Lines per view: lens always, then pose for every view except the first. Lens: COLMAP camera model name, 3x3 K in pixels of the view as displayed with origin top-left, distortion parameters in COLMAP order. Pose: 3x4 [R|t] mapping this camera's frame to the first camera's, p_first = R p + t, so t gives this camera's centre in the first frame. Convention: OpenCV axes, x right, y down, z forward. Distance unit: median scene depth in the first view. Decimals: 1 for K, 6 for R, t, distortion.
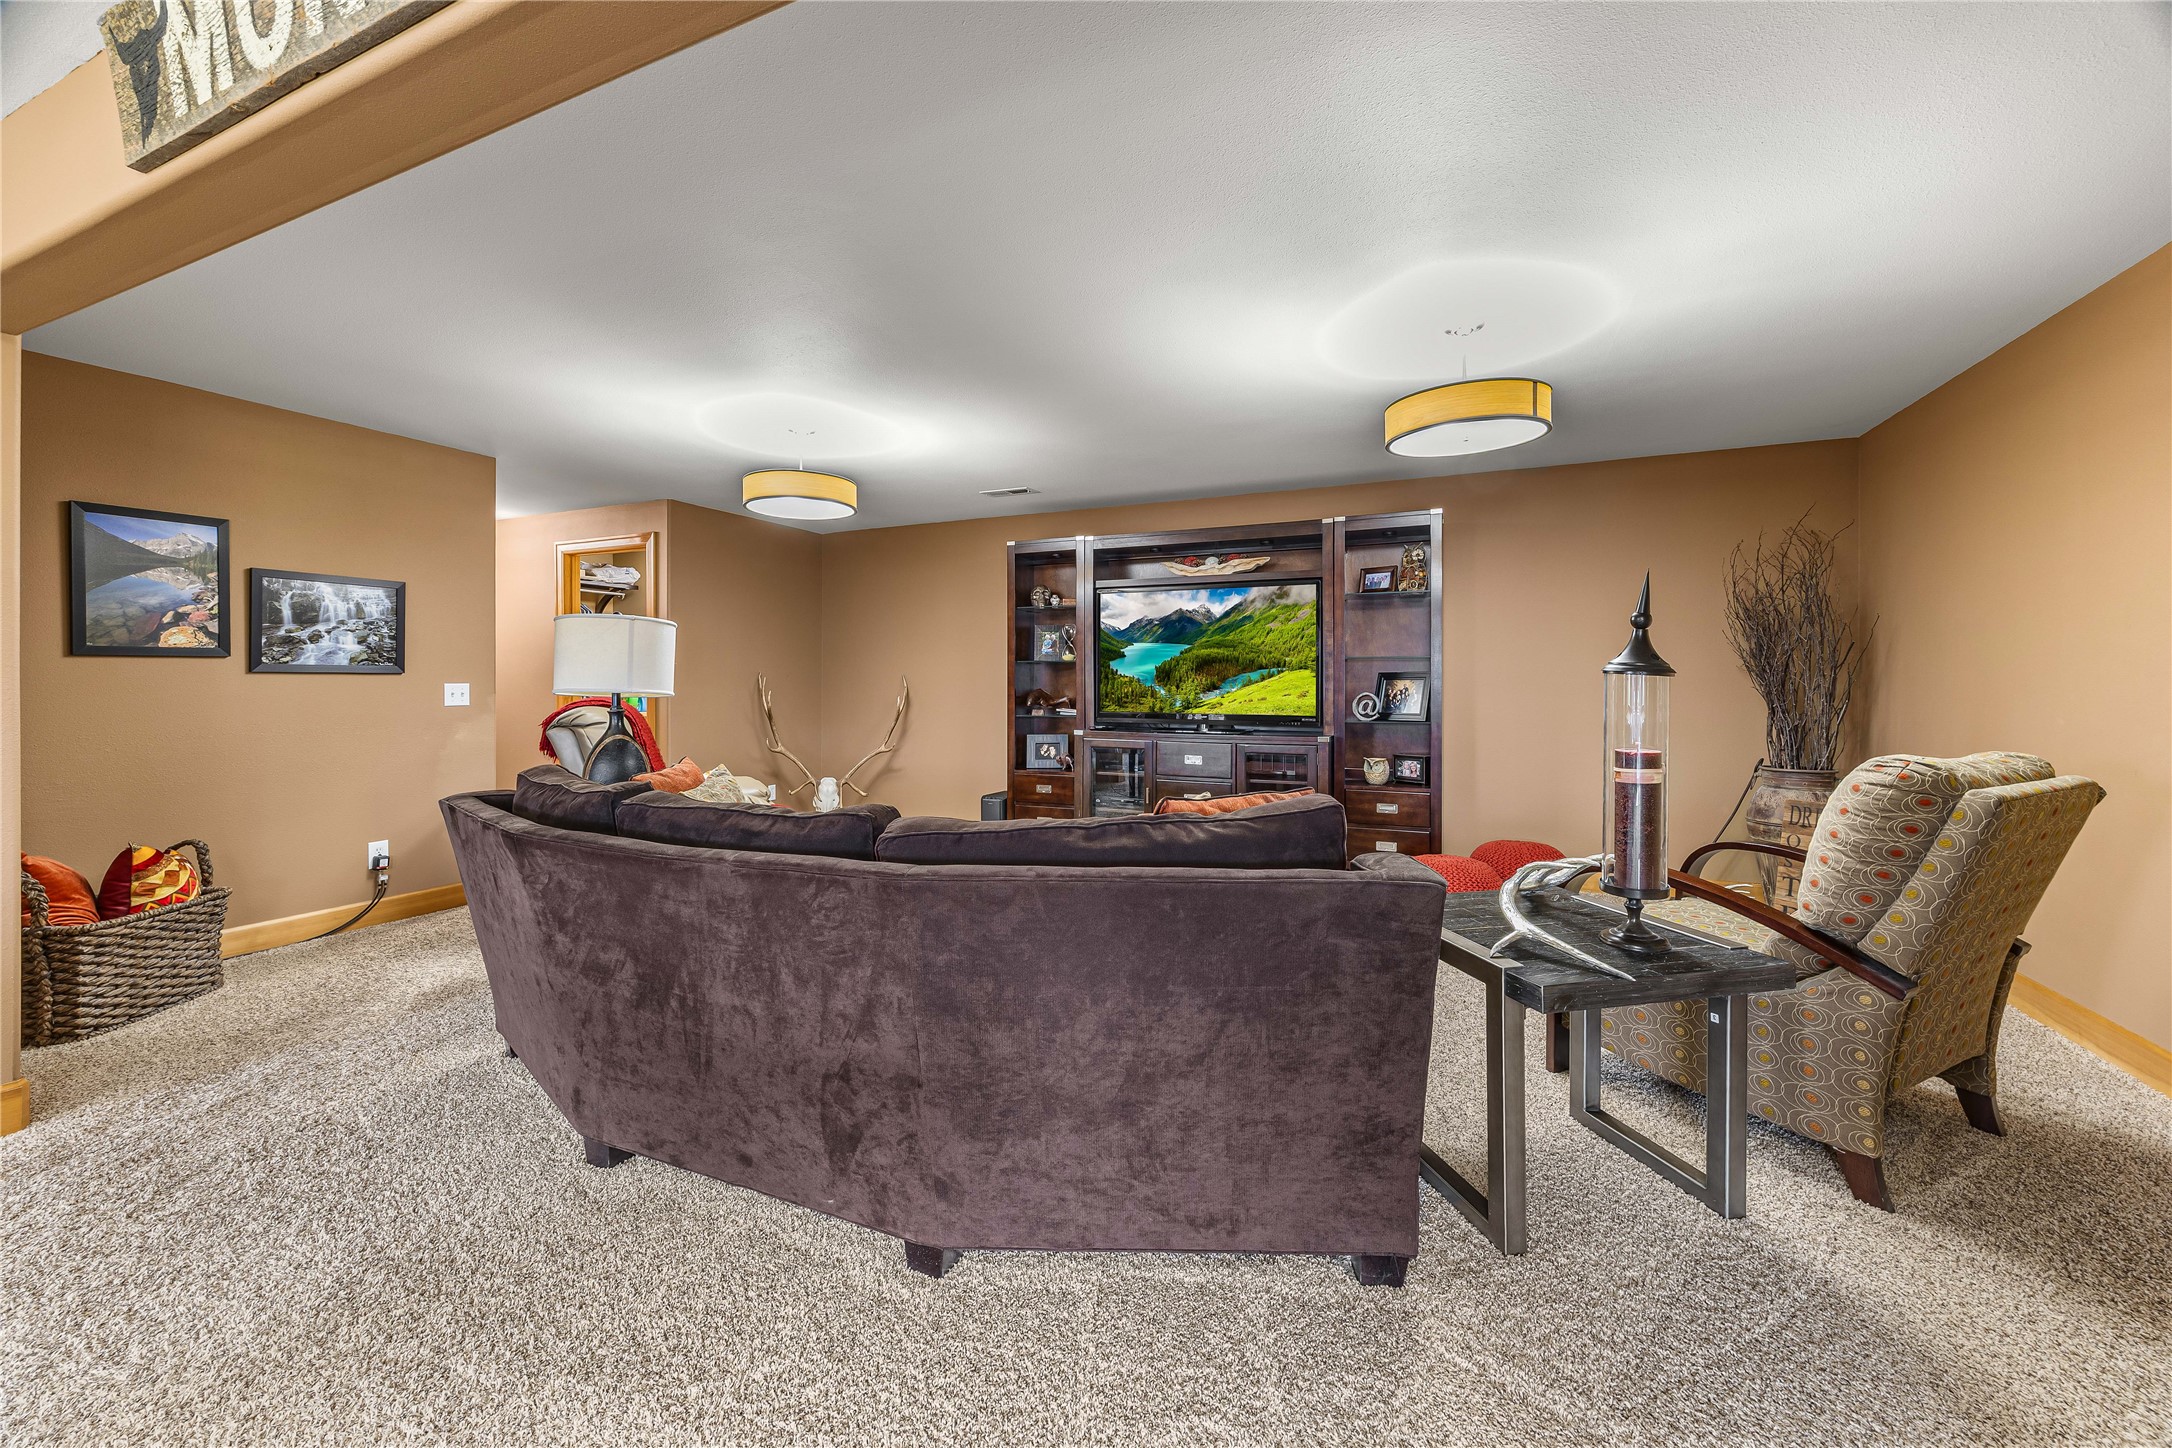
lens RADIAL K [[848.2, 0, 1094.6], [0, 848.2, 691.8], [0, 0, 1]] dist [-0.002145, -0.000248]
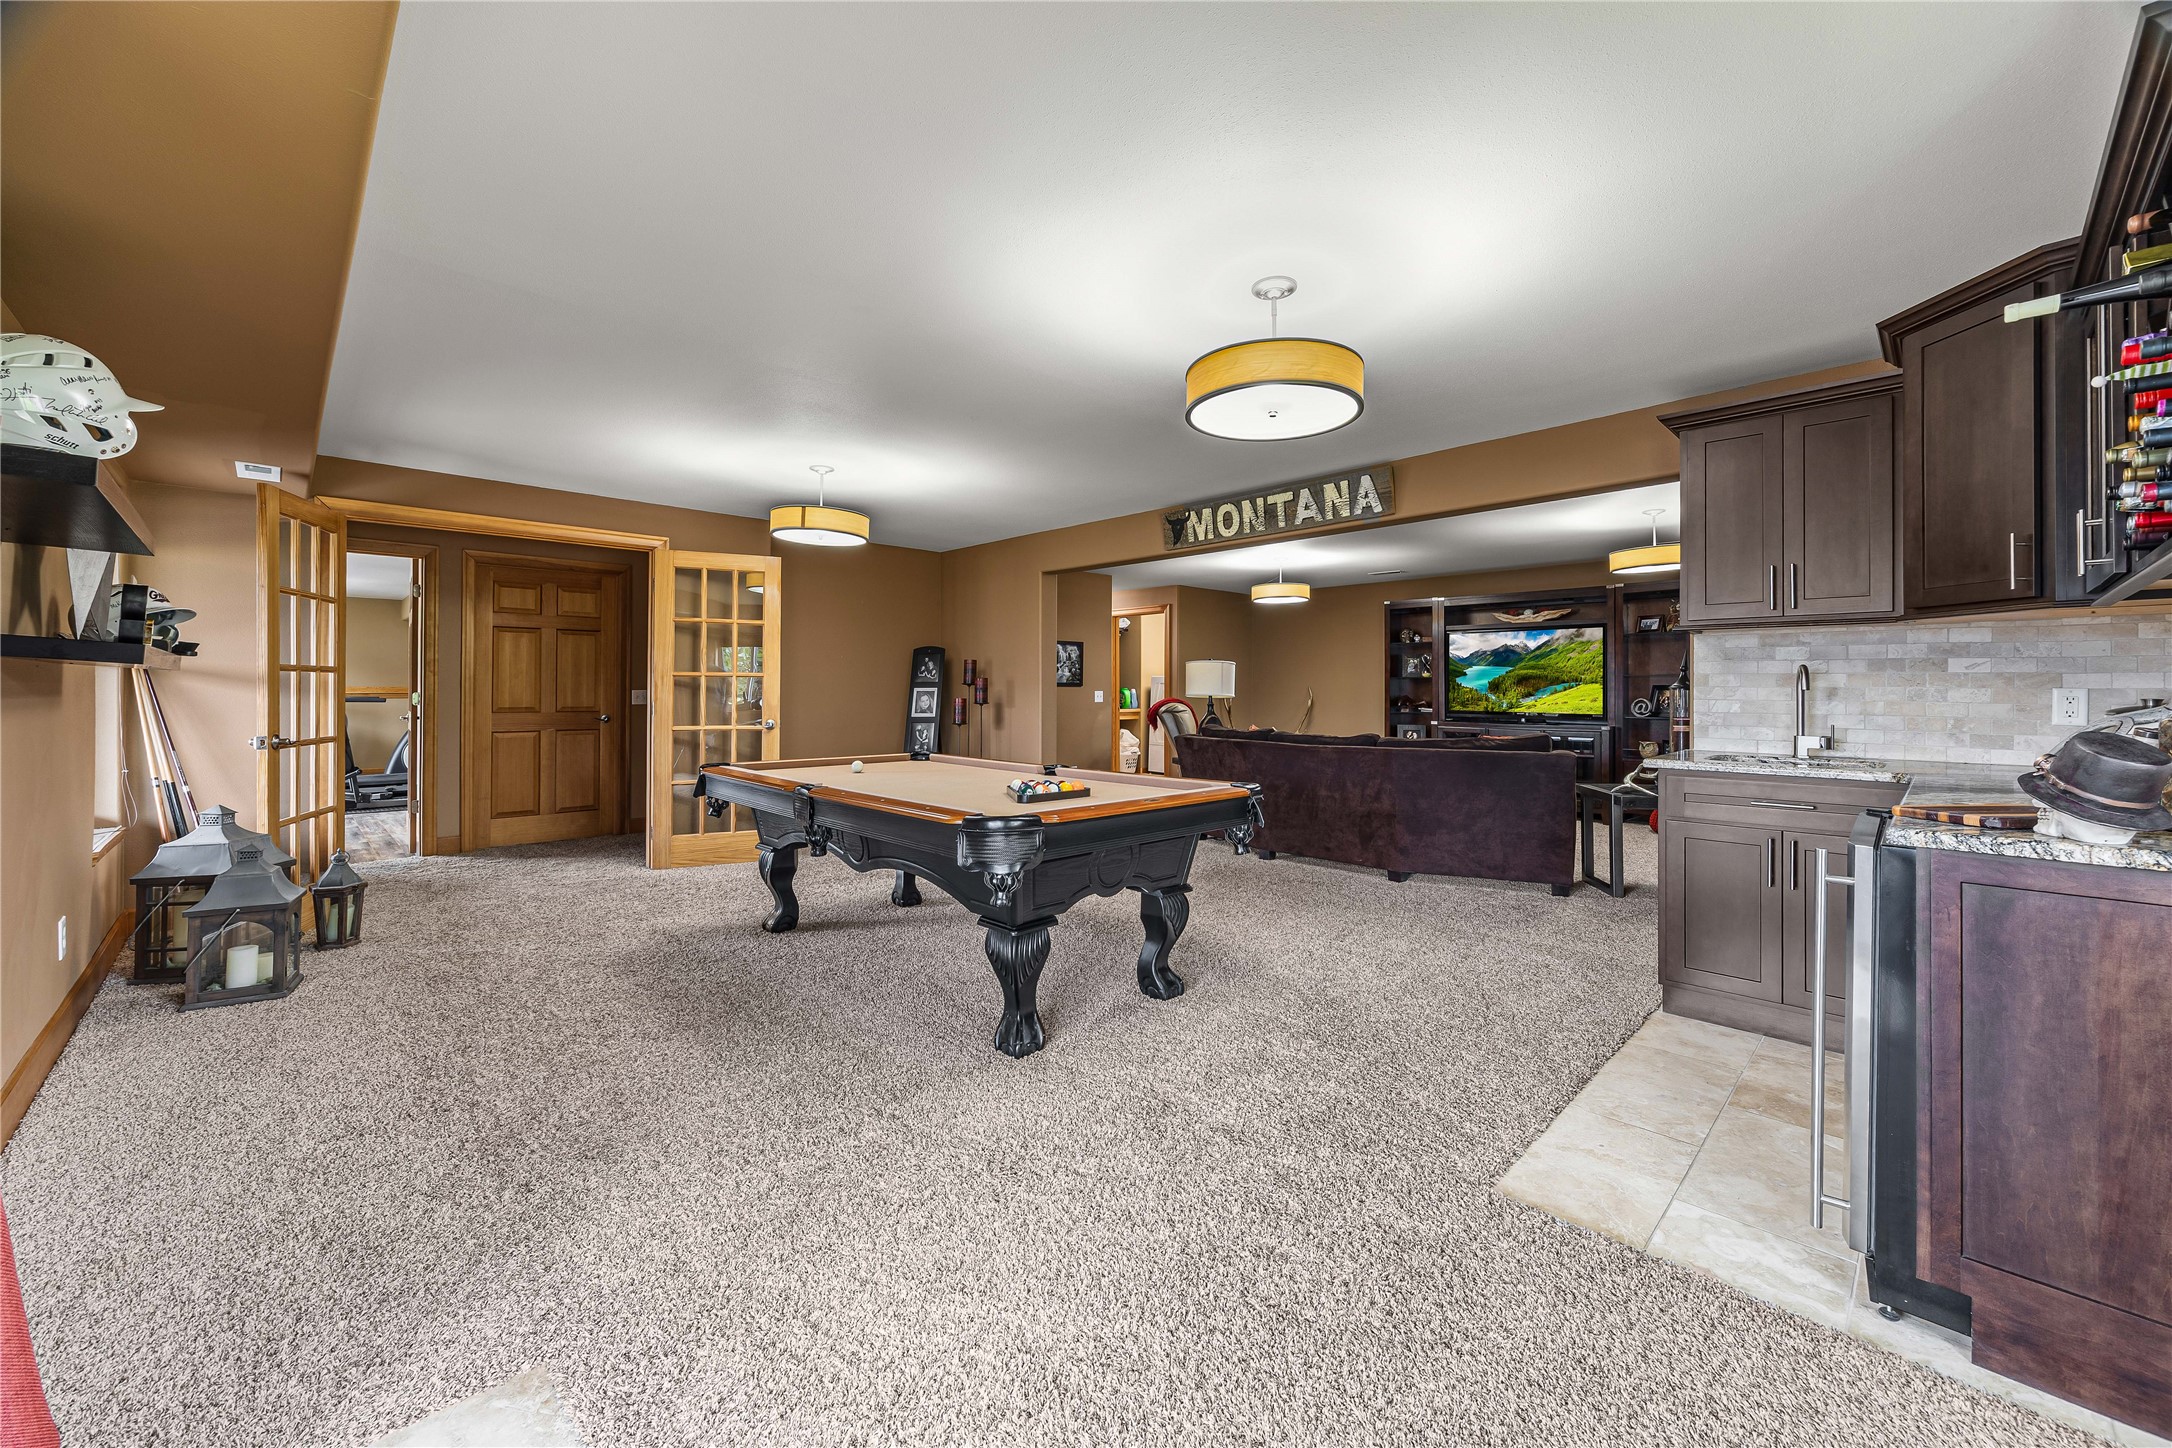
lens RADIAL K [[848.2, 0, 1081.9], [0, 848.2, 689.1], [0, 0, 1]] dist [-0.002145, -0.000248]
pose [[0.924336, 0.002016, -0.381575, -0.023939], [-0.006479, 0.999925, -0.010413, 0.005680], [0.381526, 0.012097, 0.924279, -0.740655]]
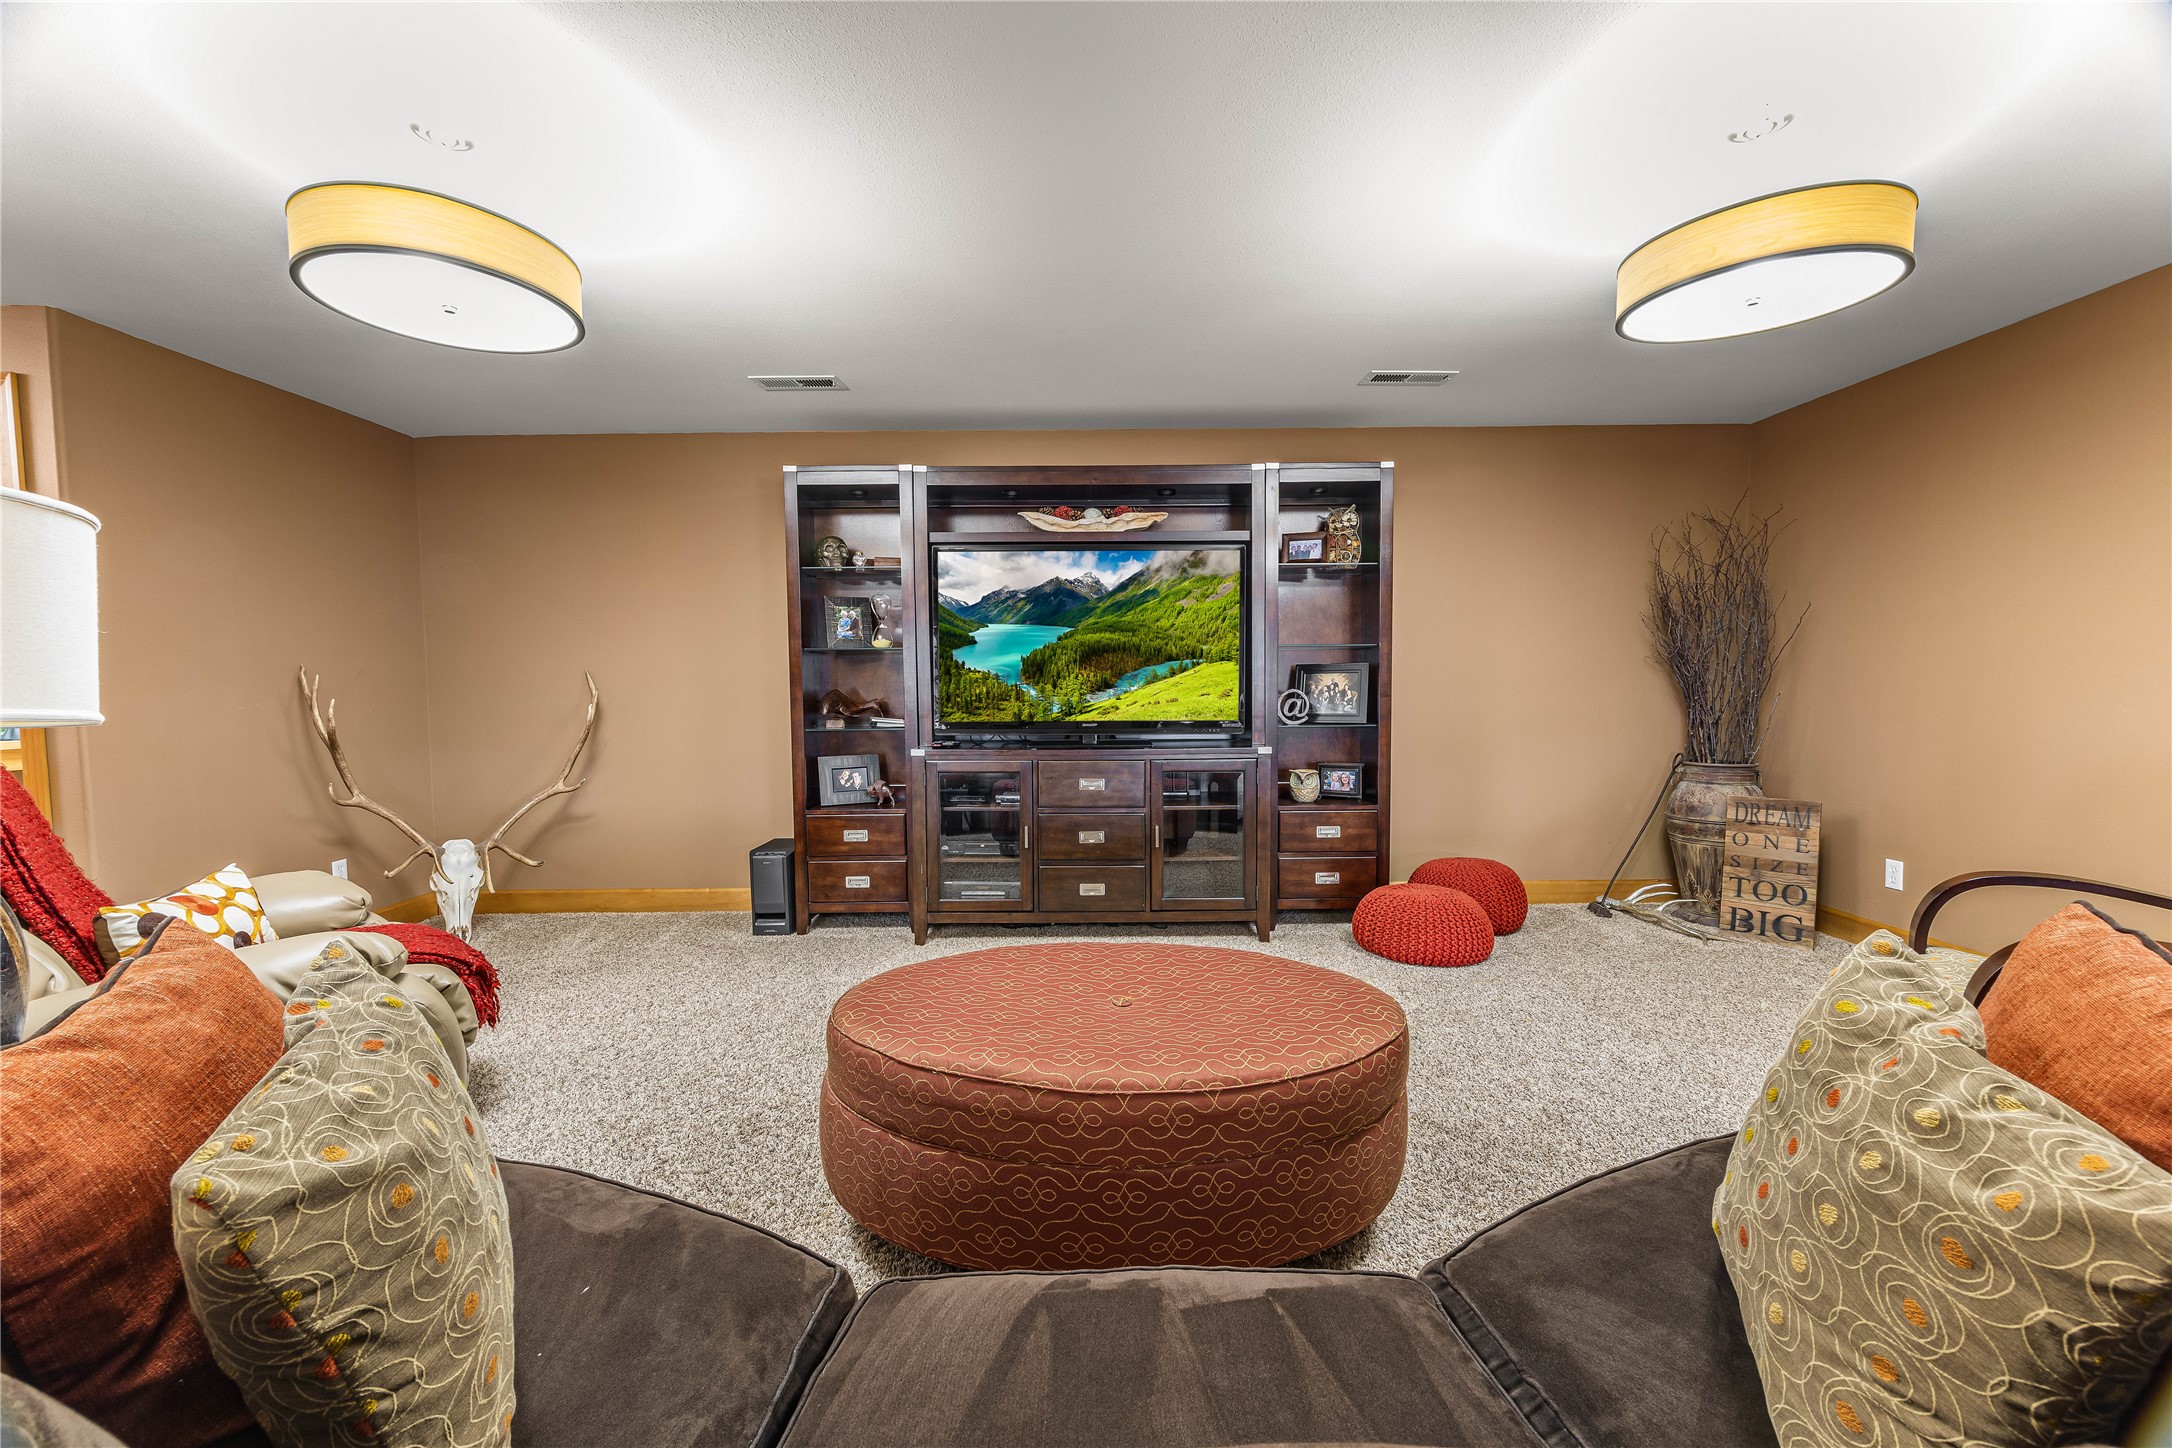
lens RADIAL K [[848.2, 0, 1081.8], [0, 848.2, 741.4], [0, 0, 1]] dist [-0.002145, -0.000248]
pose [[0.911756, -0.040899, 0.408690, -0.186325], [0.011305, 0.997152, 0.074568, -0.011962], [-0.410576, -0.063367, 0.909622, 0.330418]]
